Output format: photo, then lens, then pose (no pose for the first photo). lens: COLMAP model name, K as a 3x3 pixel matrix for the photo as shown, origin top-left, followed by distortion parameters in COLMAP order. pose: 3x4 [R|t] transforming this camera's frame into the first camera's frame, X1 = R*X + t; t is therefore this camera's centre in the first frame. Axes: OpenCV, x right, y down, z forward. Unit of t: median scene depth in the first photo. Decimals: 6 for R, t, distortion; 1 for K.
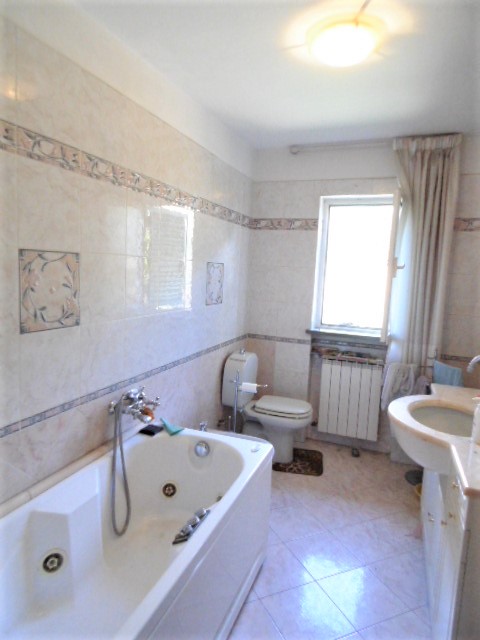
lens RADIAL K [[422.7, 0, 238.9], [0, 422.7, 320.3], [0, 0, 1]] dist [0.012051, -0.010838]
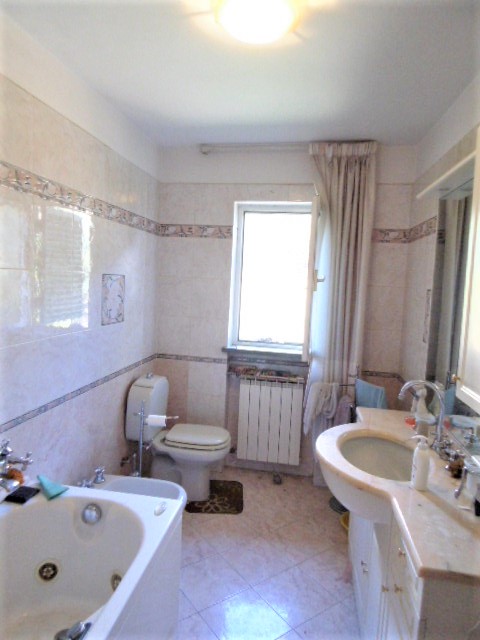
lens RADIAL K [[422.7, 0, 240.3], [0, 422.7, 318.6], [0, 0, 1]] dist [0.012051, -0.010838]
pose [[0.980513, -0.017349, 0.195688, 0.026496], [0.021337, 0.999605, -0.018287, -0.027535], [-0.195293, 0.022106, 0.980496, 0.125318]]
